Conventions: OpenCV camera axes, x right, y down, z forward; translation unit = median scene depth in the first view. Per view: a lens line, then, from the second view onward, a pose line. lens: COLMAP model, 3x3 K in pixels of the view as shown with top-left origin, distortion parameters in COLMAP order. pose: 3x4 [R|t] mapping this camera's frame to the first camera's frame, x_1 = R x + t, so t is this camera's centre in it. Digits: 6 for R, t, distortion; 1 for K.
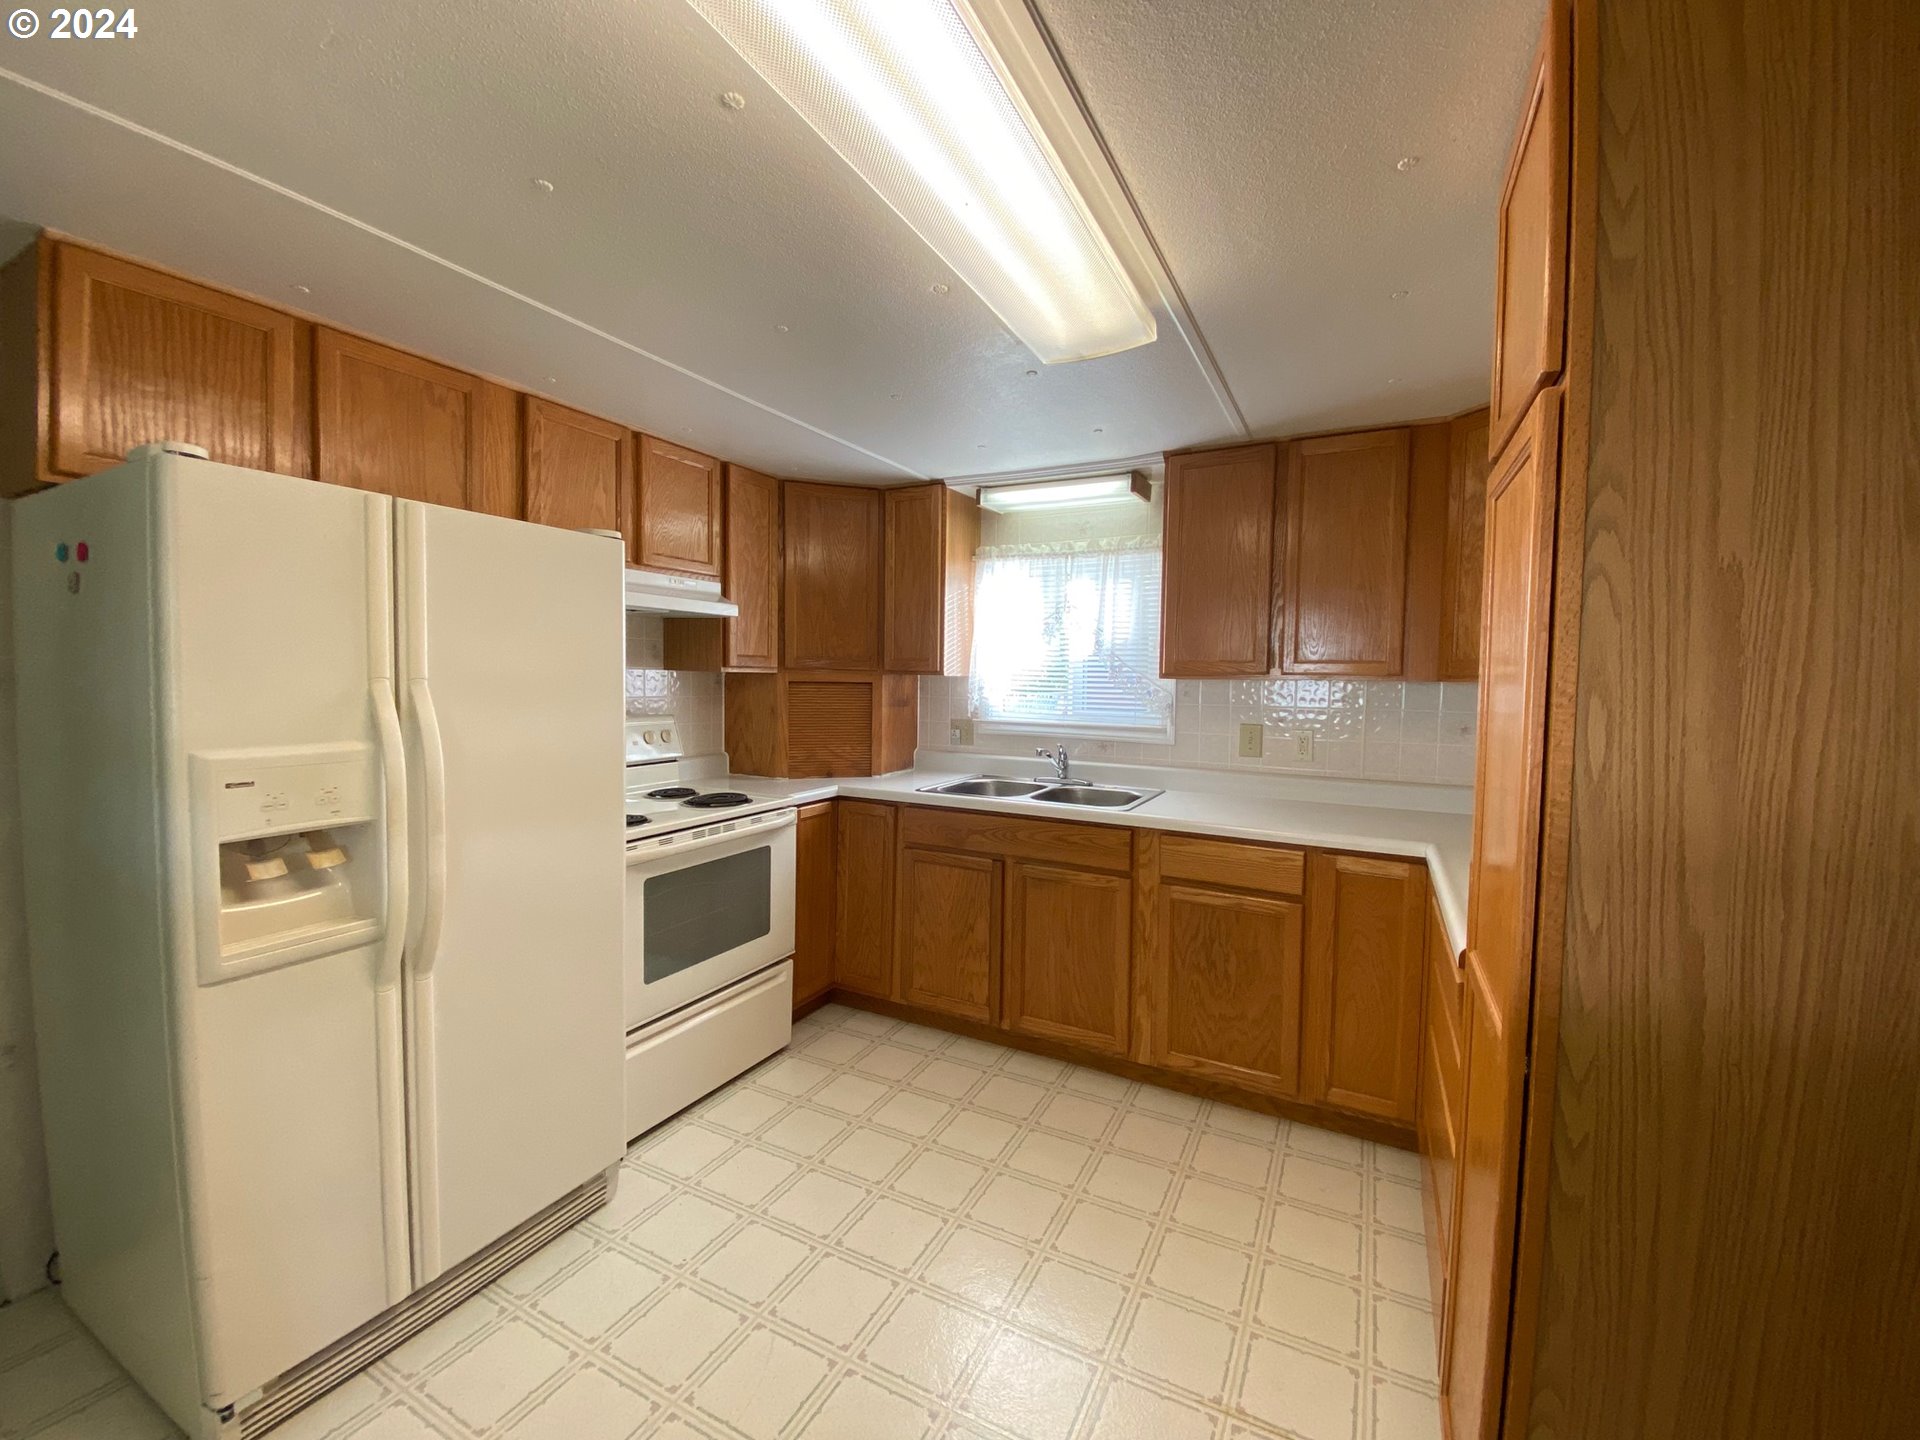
lens RADIAL K [[772.4, 0, 963.3], [0, 772.4, 716.3], [0, 0, 1]] dist [0.001076, -0.009236]
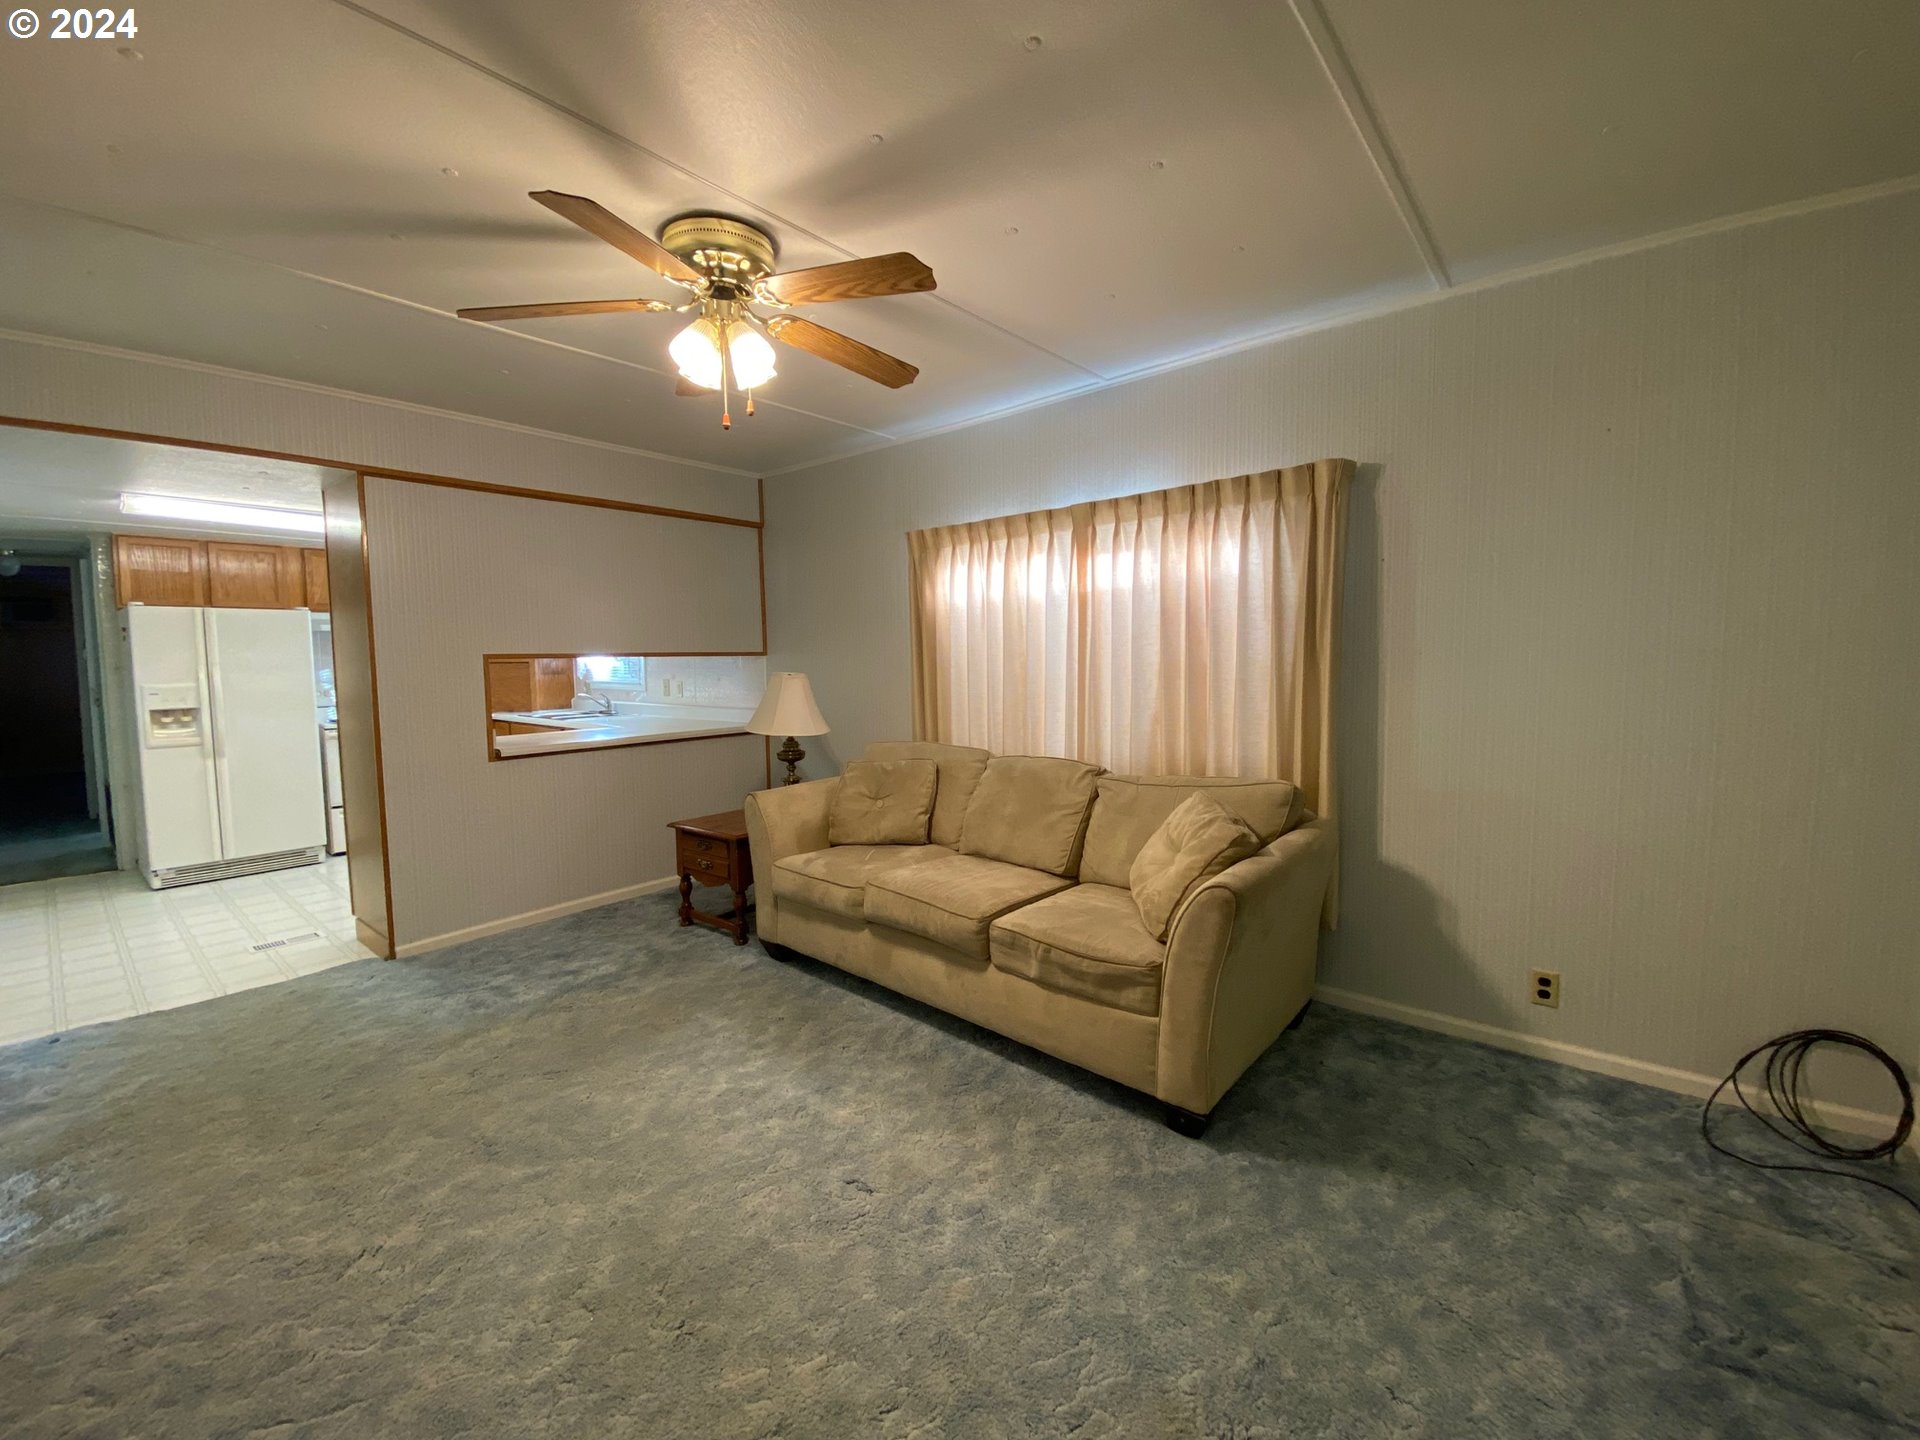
lens RADIAL K [[772.4, 0, 967.4], [0, 772.4, 708.2], [0, 0, 1]] dist [0.001076, -0.009236]
pose [[0.981688, -0.006248, -0.190394, 1.624813], [0.009257, 0.999846, 0.014917, 0.064244], [0.190272, -0.016407, 0.981594, -0.838997]]
